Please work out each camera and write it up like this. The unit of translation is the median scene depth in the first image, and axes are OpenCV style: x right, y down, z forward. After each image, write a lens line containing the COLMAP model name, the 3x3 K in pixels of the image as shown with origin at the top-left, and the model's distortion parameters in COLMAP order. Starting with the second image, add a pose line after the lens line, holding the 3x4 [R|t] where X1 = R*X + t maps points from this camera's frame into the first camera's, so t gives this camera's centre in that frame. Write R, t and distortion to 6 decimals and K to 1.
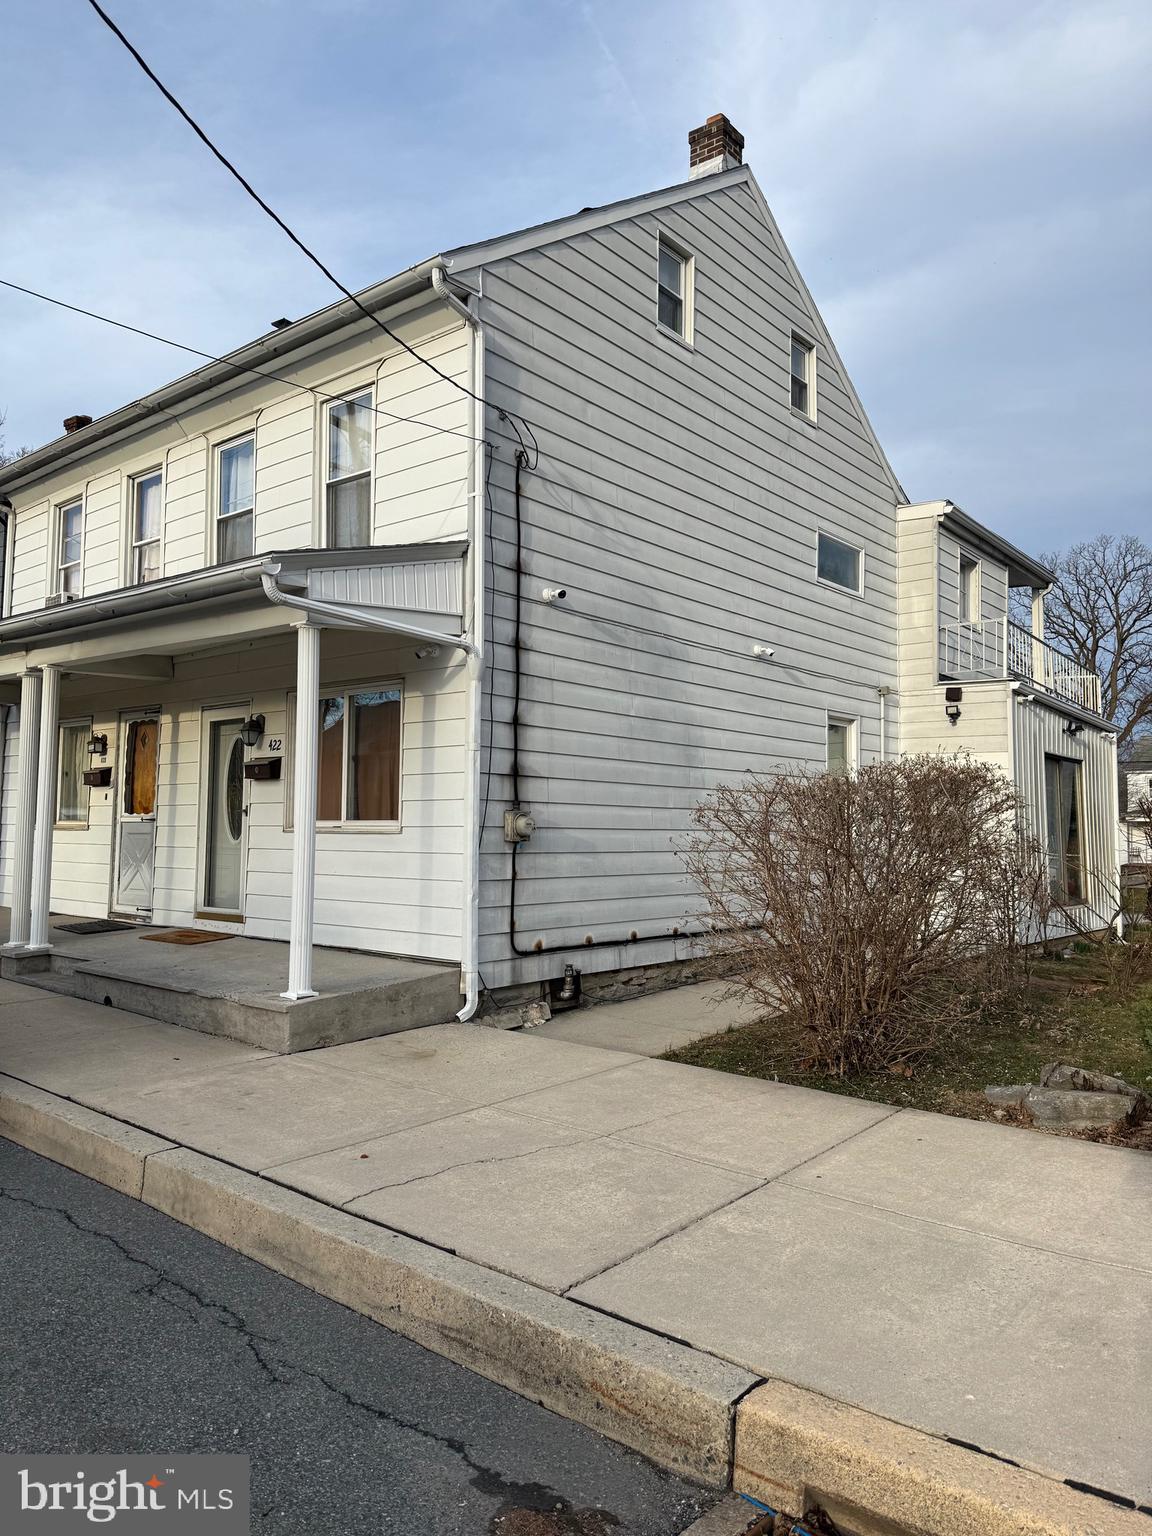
lens RADIAL K [[1078.6, 0, 576.0], [0, 1078.6, 768.0], [0, 0, 1]] dist [0.162349, -0.252383]
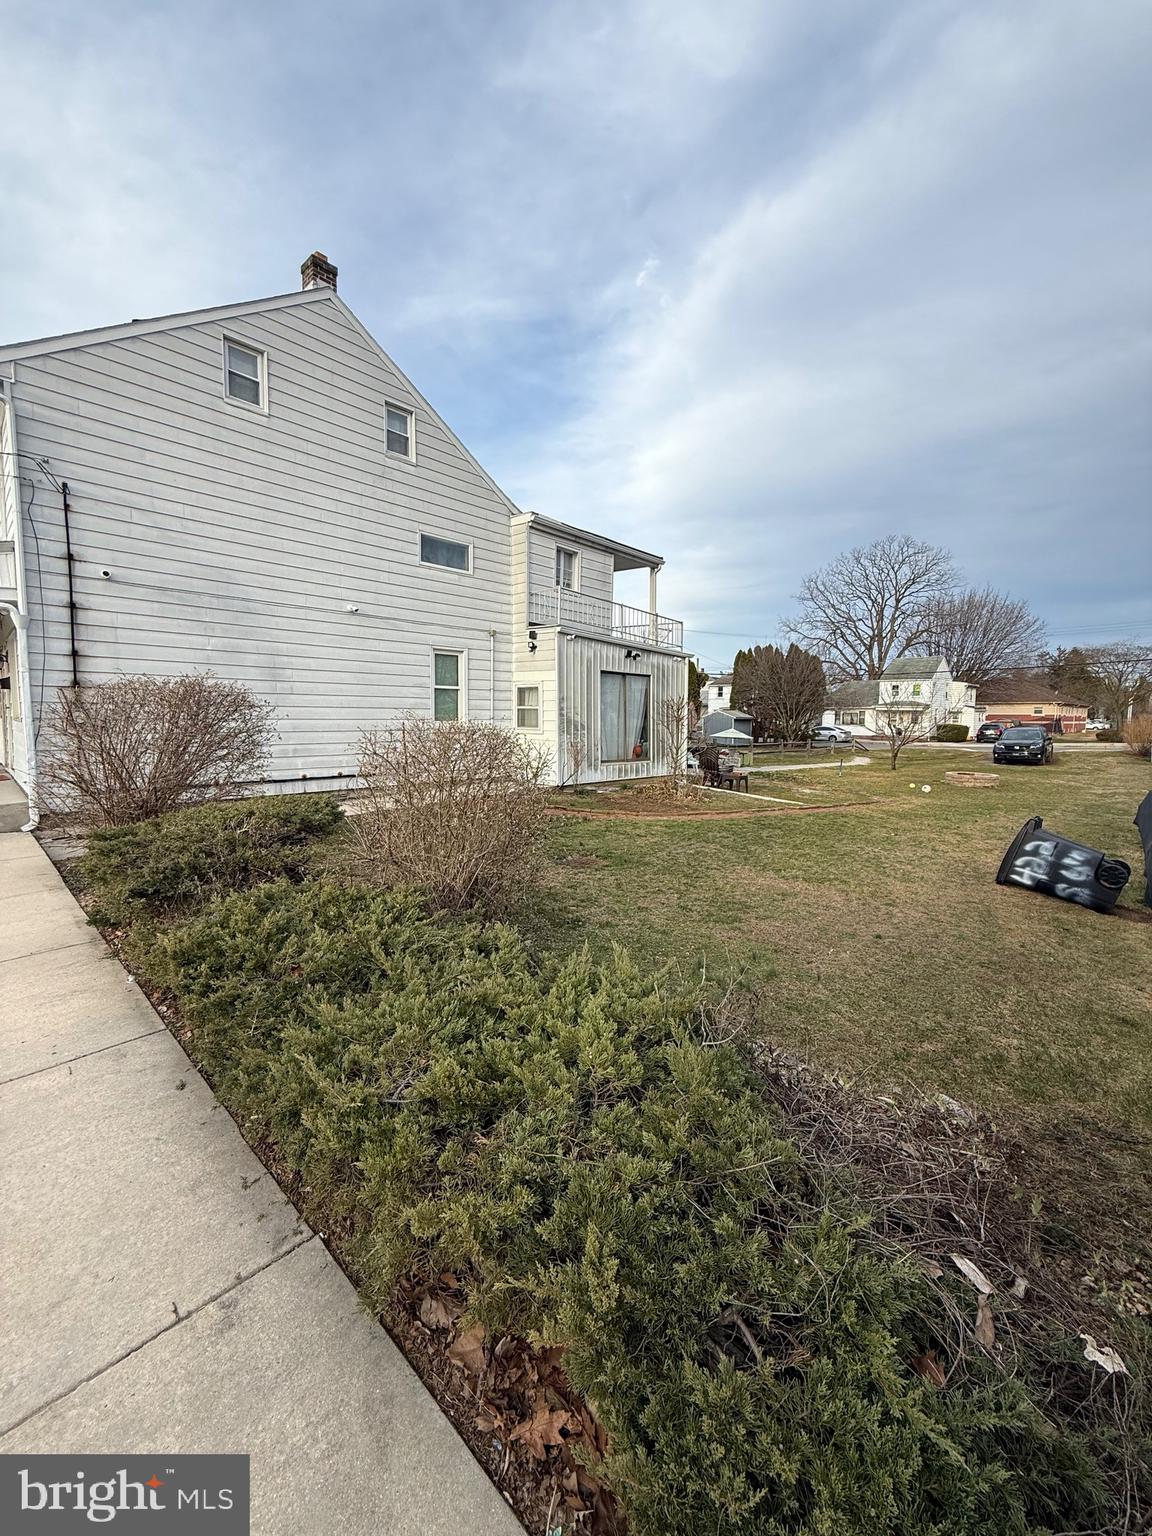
lens RADIAL K [[614.8, 0, 576.0], [0, 614.8, 768.0], [0, 0, 1]] dist [0.005610, 0.000043]
pose [[0.996887, 0.004719, -0.078701, 0.484287], [0.006425, 0.990025, 0.140744, 0.000898], [0.078581, -0.140812, 0.986913, 0.067915]]
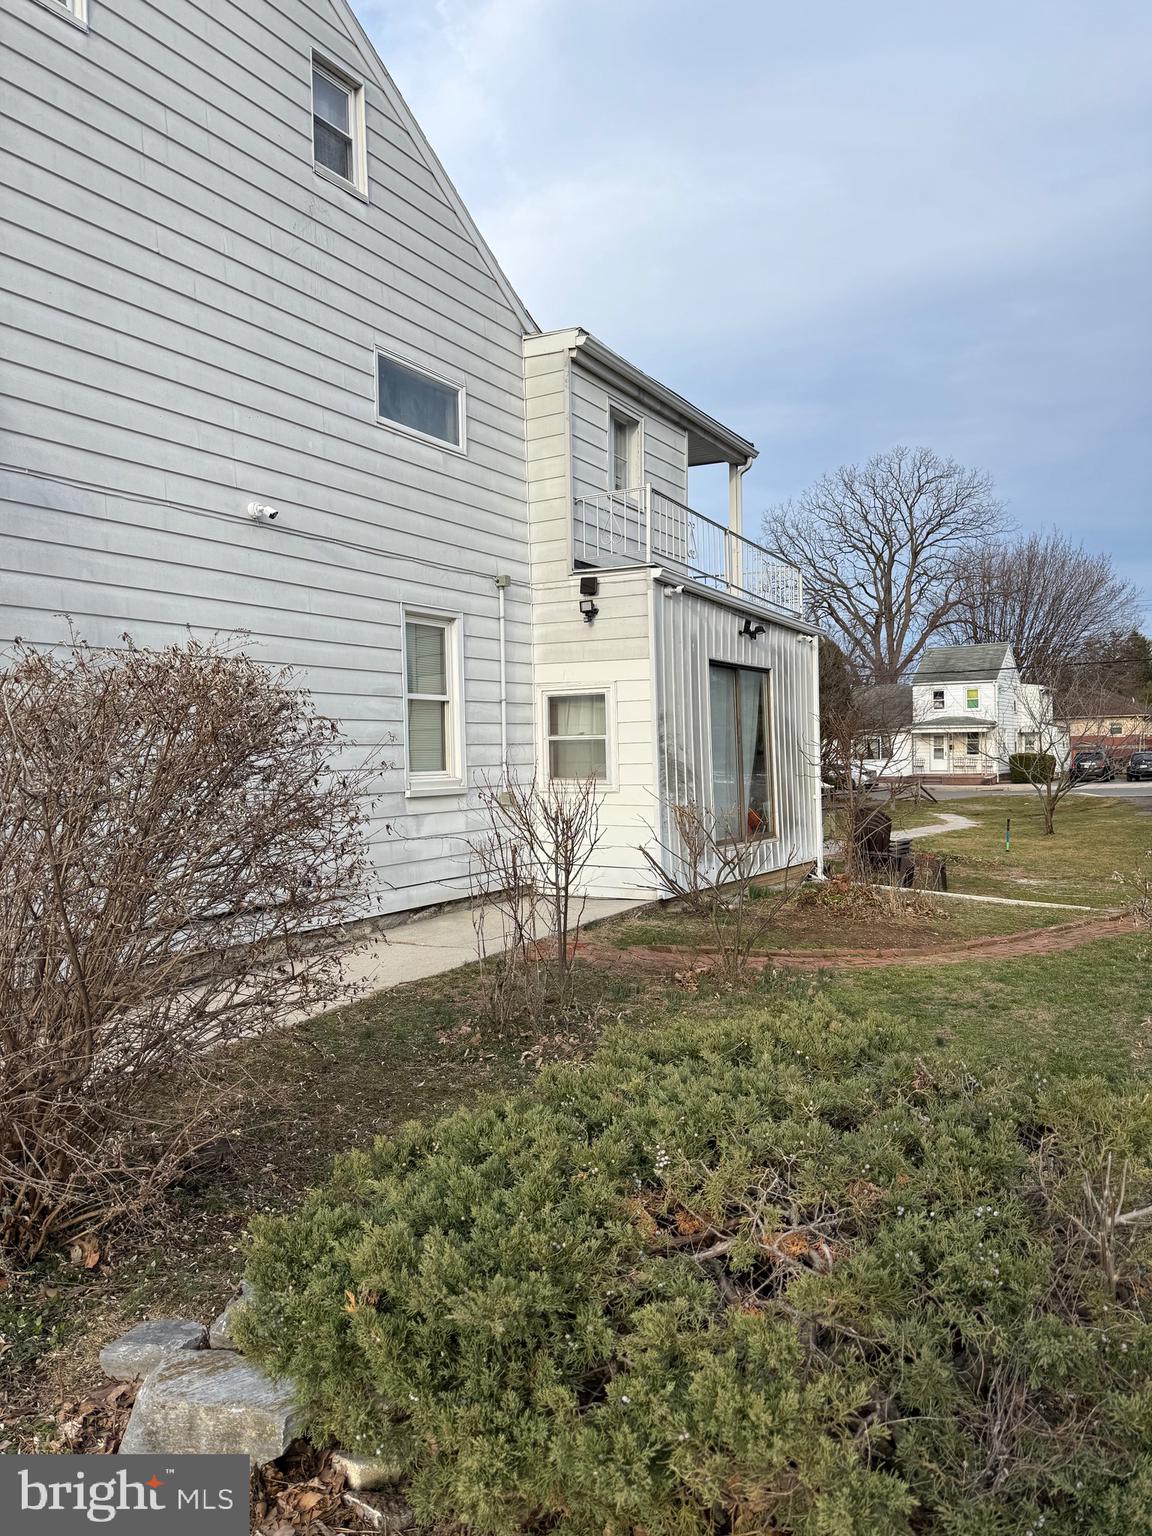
lens RADIAL K [[1078.6, 0, 576.0], [0, 1078.6, 768.0], [0, 0, 1]] dist [0.162349, -0.252383]
pose [[0.989541, -0.029389, 0.141226, 0.222760], [0.019243, 0.997170, 0.072678, 0.006015], [-0.142962, -0.069200, 0.987306, 0.229906]]
